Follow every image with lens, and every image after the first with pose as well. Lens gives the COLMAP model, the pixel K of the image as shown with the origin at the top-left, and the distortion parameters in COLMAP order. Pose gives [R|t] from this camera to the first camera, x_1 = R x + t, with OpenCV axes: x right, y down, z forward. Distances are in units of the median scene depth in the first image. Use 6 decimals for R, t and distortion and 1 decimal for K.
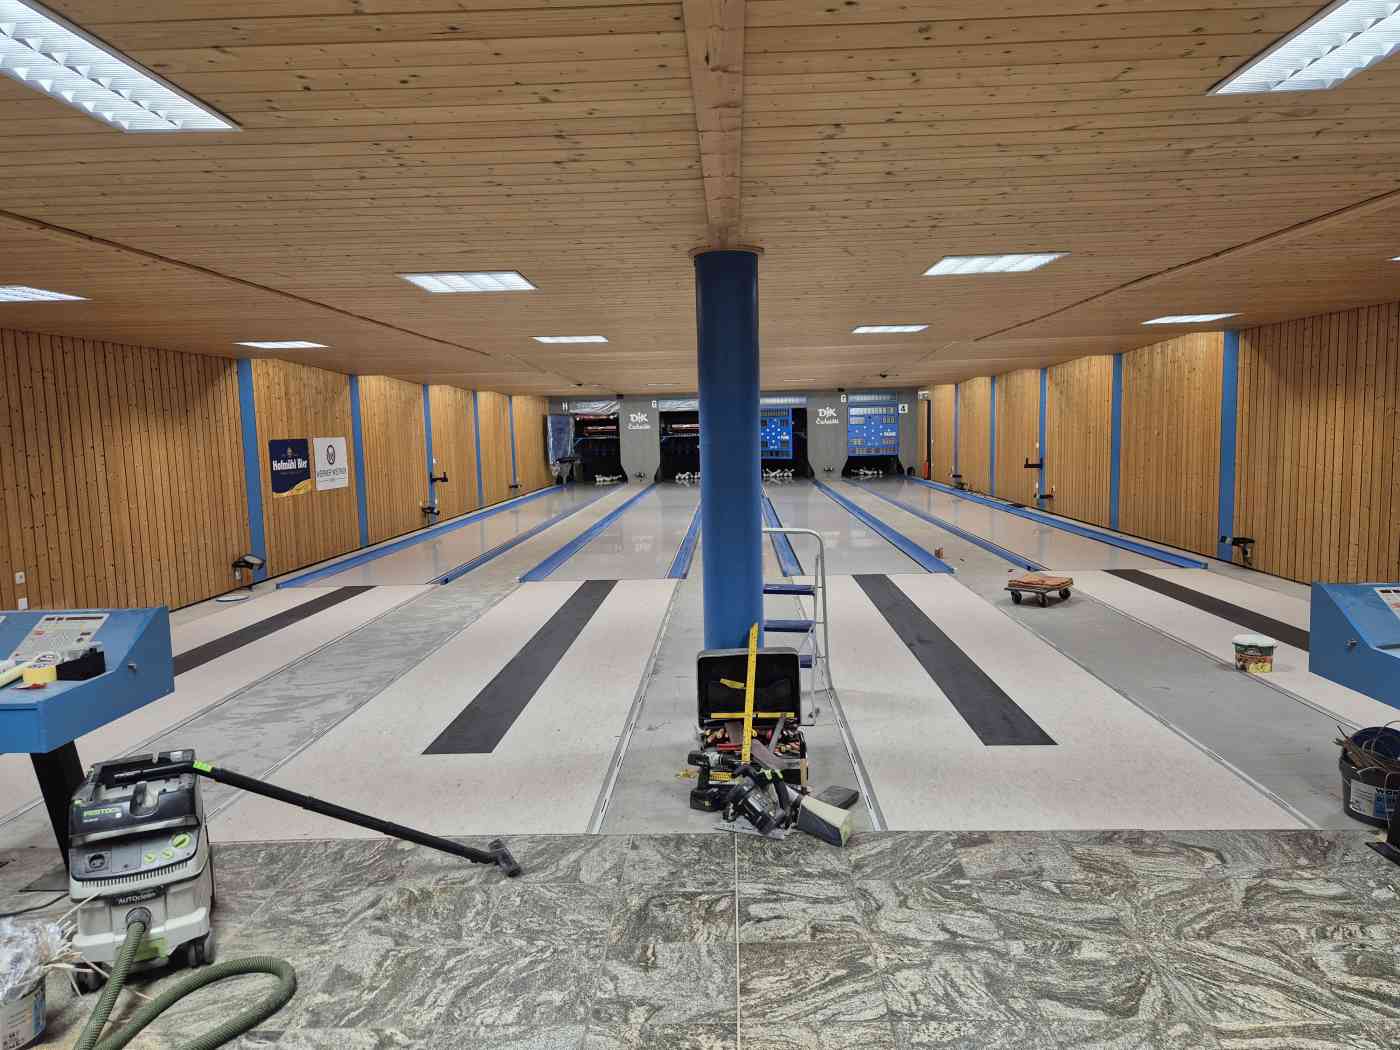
lens RADIAL K [[1008.8, 0, 720.1], [0, 1008.8, 520.5], [0, 0, 1]] dist [0.029426, -0.004141]
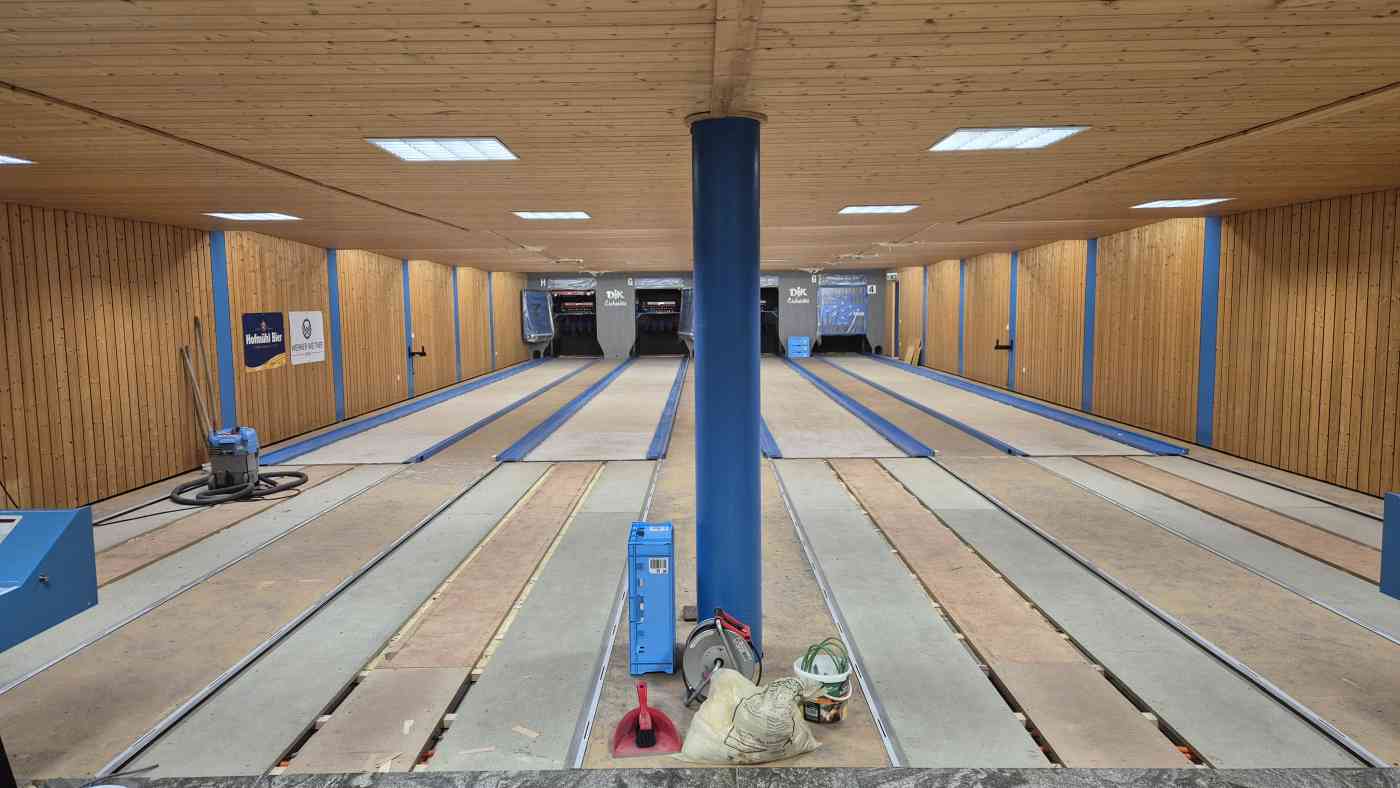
lens RADIAL K [[944.9, 0, 706.3], [0, 944.9, 385.3], [0, 0, 1]] dist [0.040663, -0.030413]
pose [[0.999722, 0.011026, 0.020838, -0.021773], [-0.010895, 0.999920, -0.006399, -0.014338], [-0.020907, 0.006170, 0.999762, 0.113132]]
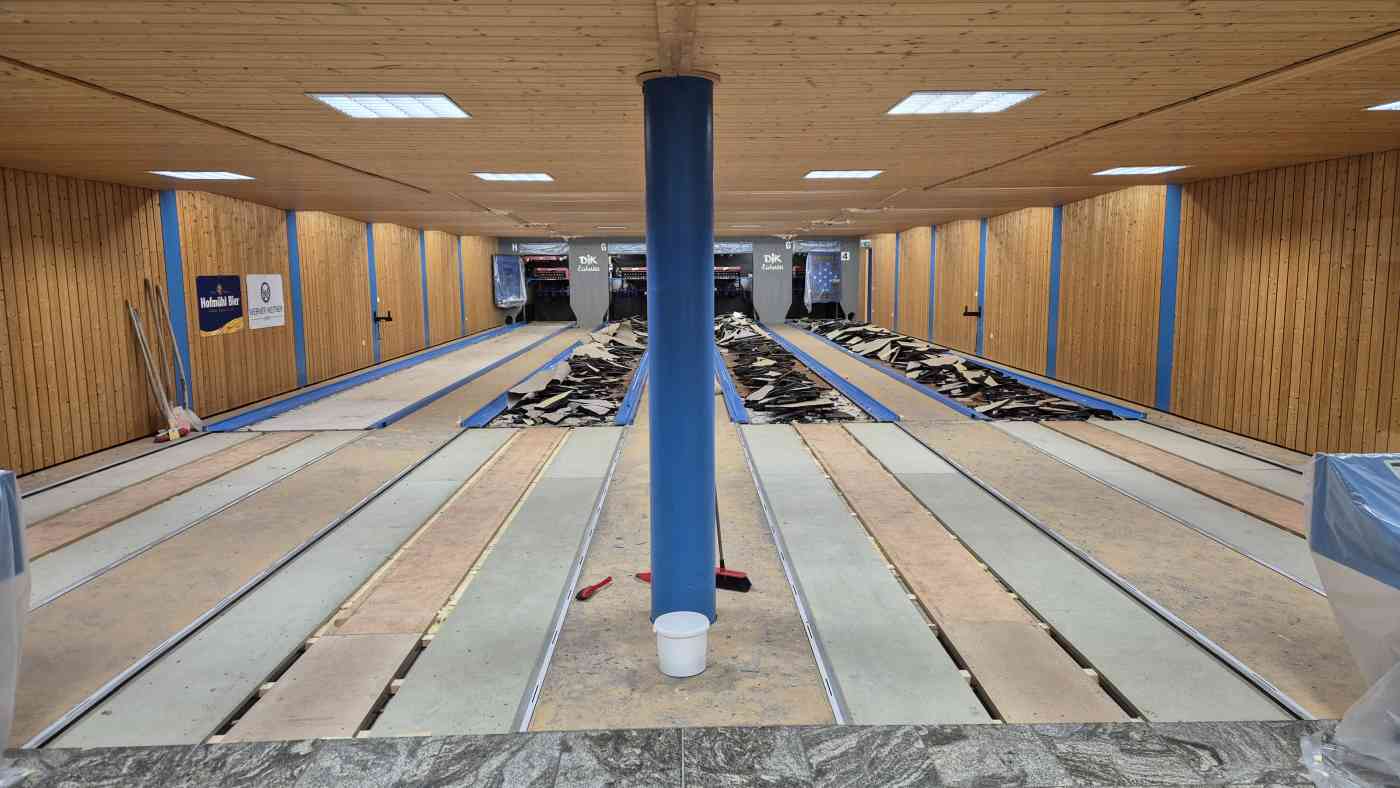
lens RADIAL K [[944.9, 0, 724.3], [0, 944.9, 378.9], [0, 0, 1]] dist [0.040663, -0.030413]
pose [[0.998086, 0.010282, 0.060973, -0.001250], [-0.011589, 0.999710, 0.021131, -0.011807], [-0.060738, -0.021798, 0.997916, 0.116128]]
